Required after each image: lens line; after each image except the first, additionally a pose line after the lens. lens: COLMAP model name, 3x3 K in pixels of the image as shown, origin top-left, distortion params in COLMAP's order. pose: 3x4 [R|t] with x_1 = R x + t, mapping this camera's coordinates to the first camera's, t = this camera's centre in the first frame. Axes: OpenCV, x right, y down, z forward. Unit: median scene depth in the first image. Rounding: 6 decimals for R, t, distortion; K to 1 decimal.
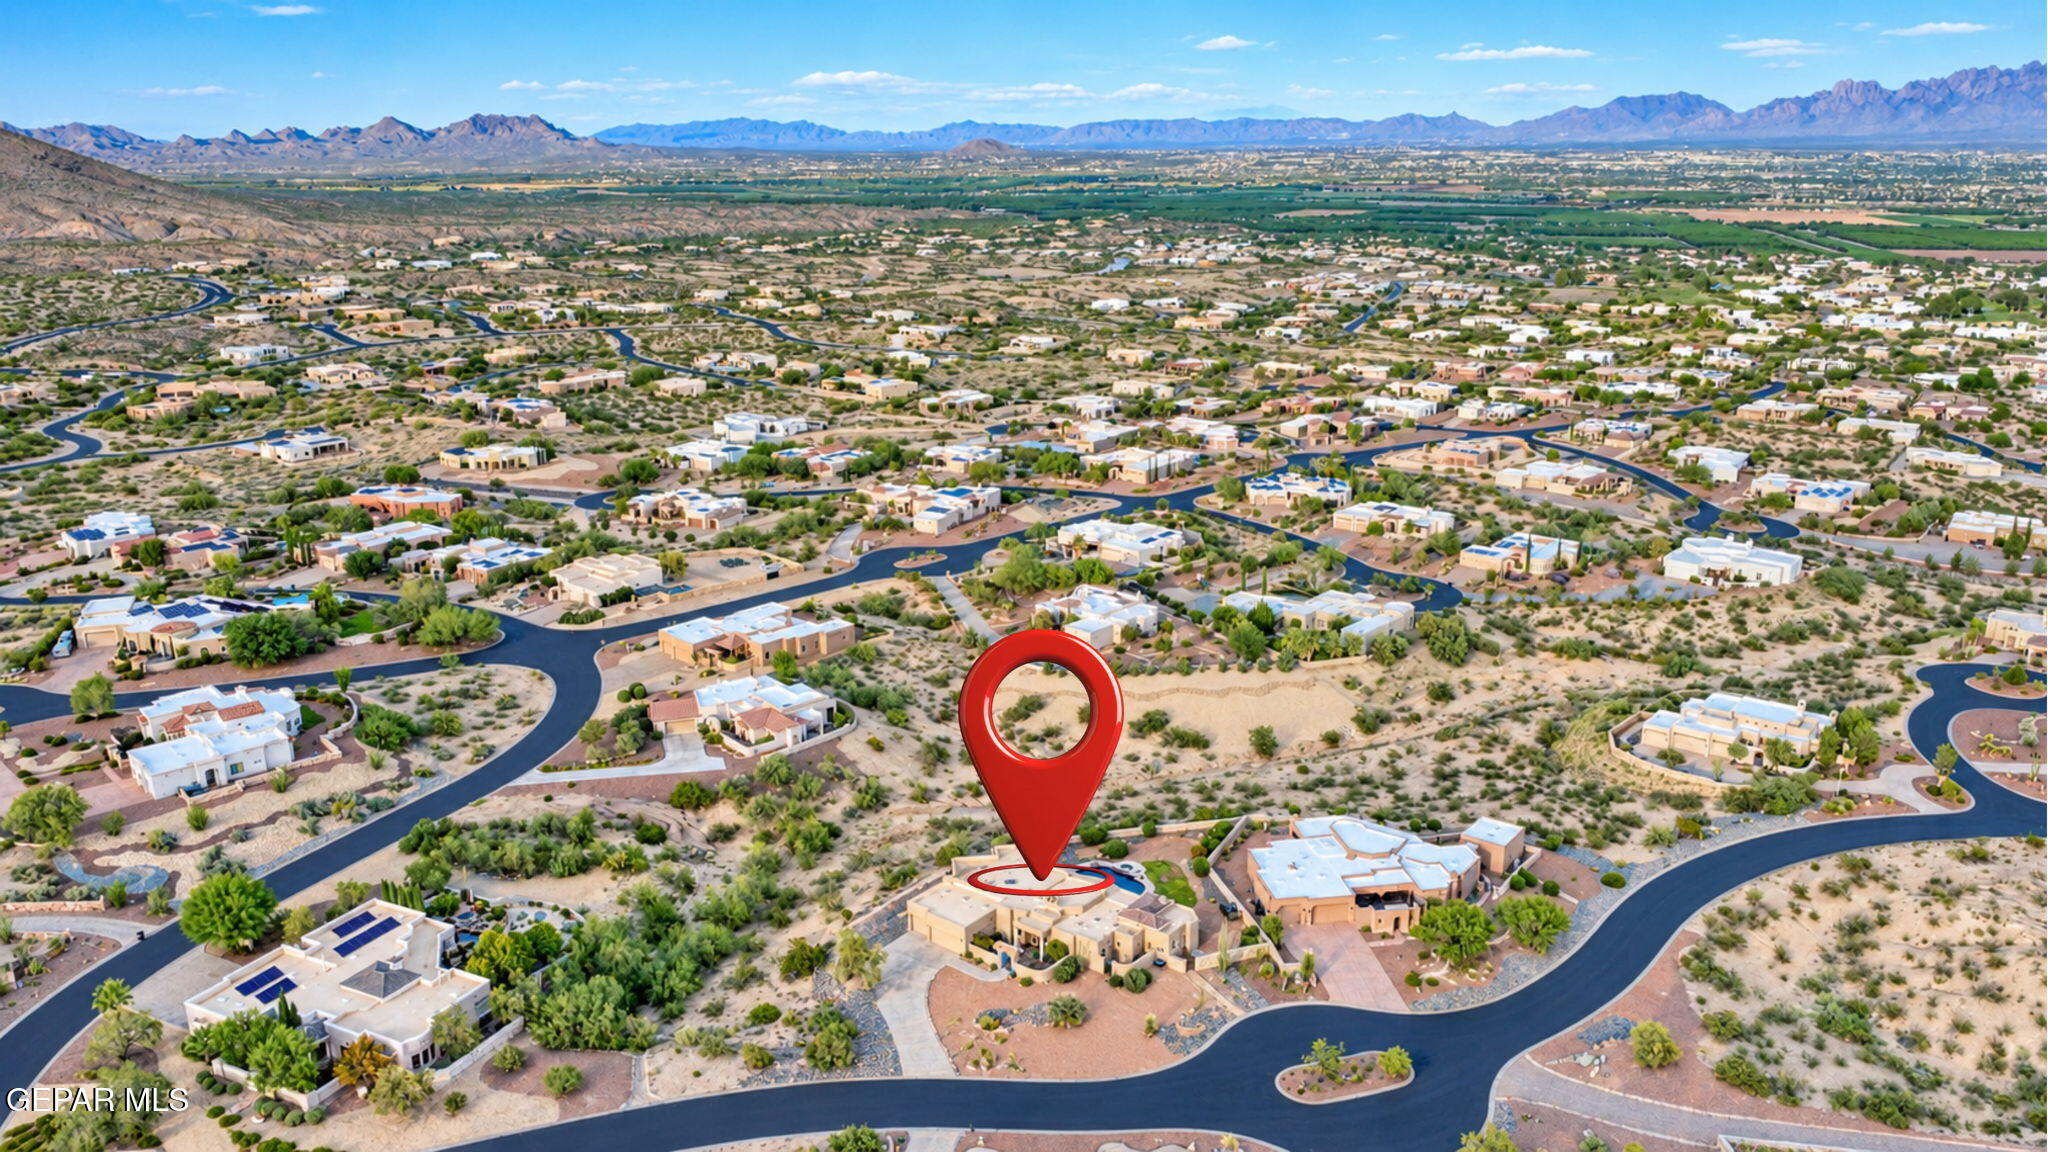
lens RADIAL K [[1485.4, 0, 1024.0], [0, 1485.4, 576.0], [0, 0, 1]] dist [-0.004046, 0.001029]
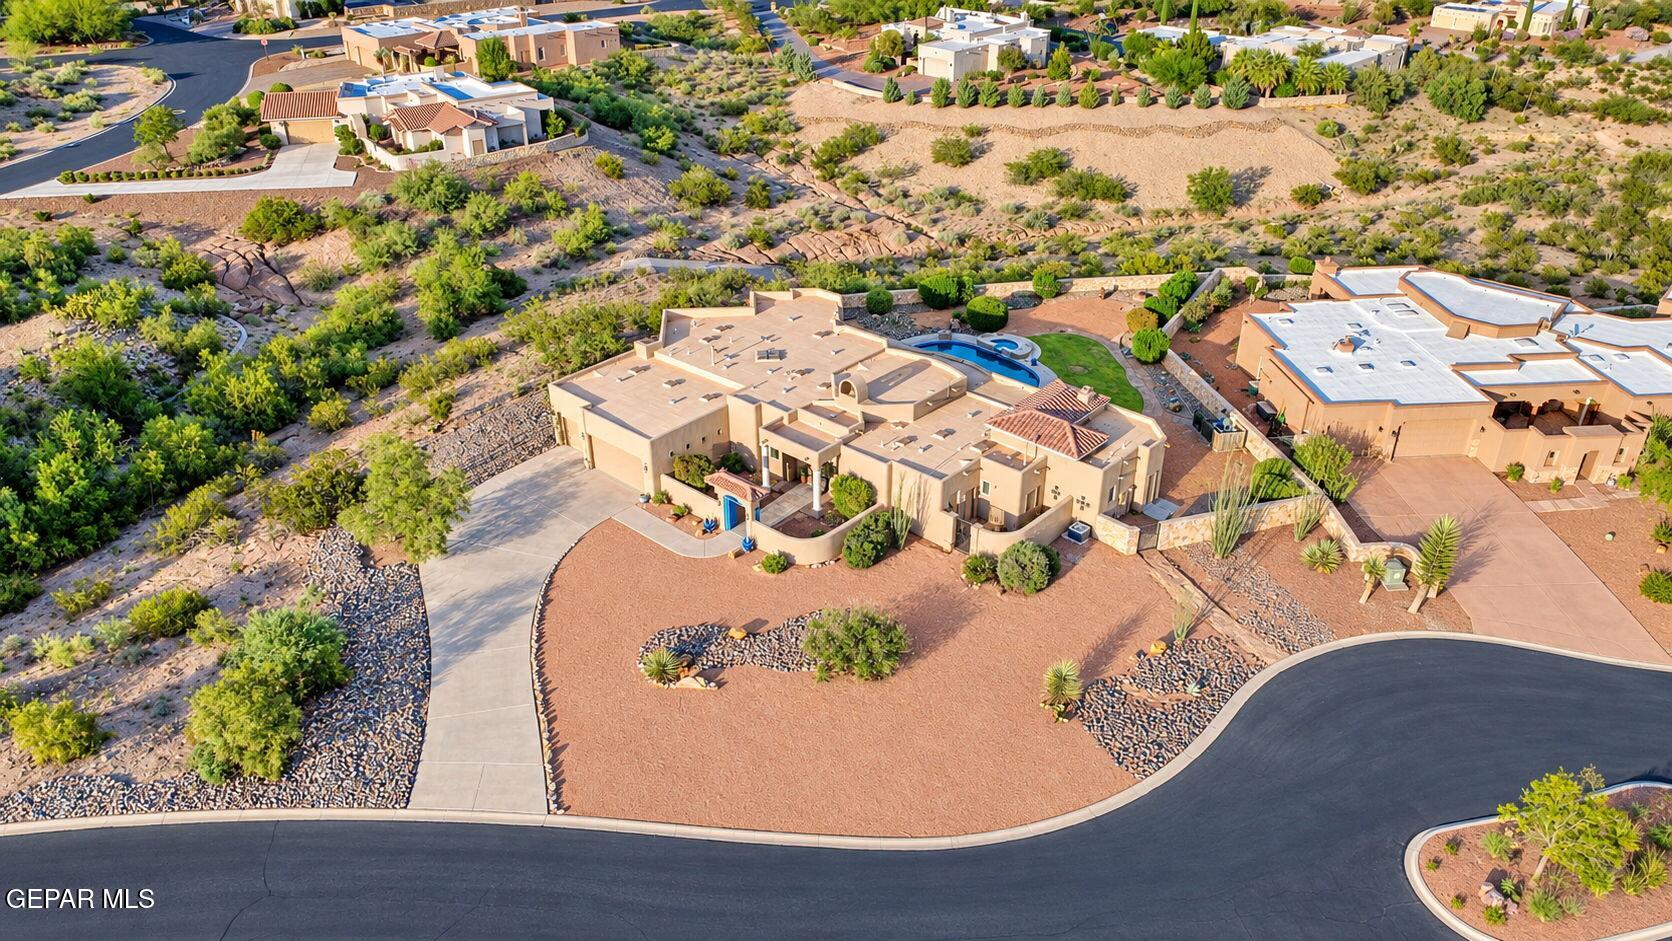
lens RADIAL K [[1212.7, 0, 836.0], [0, 1212.7, 470.5], [0, 0, 1]] dist [-0.004046, 0.001029]
pose [[0.998319, 0.034596, -0.046510, 0.021729], [-0.022495, 0.970710, 0.239198, 0.097702], [0.053423, -0.237749, 0.969856, 0.401931]]
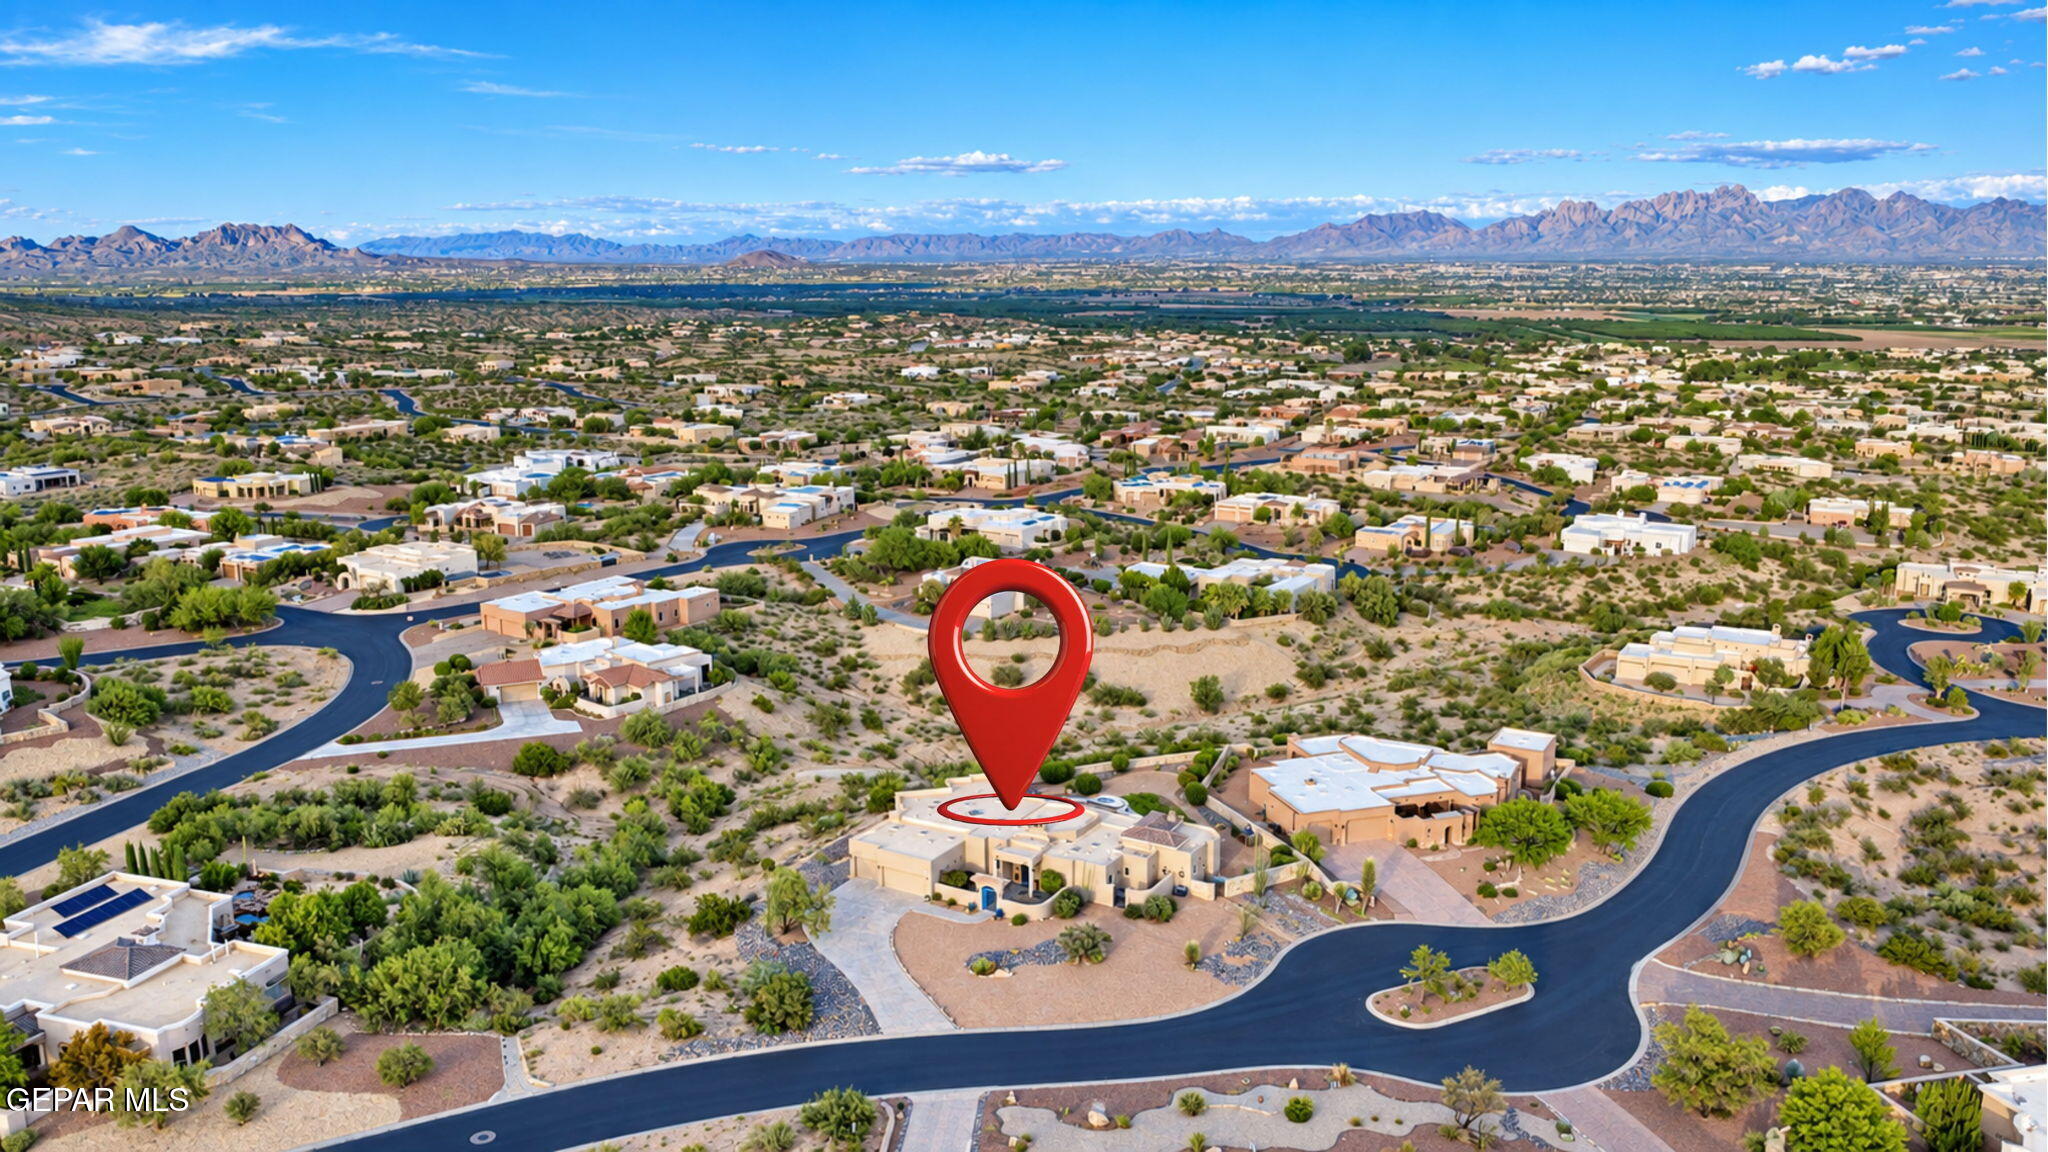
lens RADIAL K [[1485.4, 0, 1024.0], [0, 1485.4, 576.0], [0, 0, 1]] dist [-0.004046, 0.001029]
pose [[0.989721, -0.027334, 0.140373, -0.060933], [0.037437, 0.996855, -0.069844, 0.090844], [-0.138022, 0.074381, 0.987632, 0.135095]]
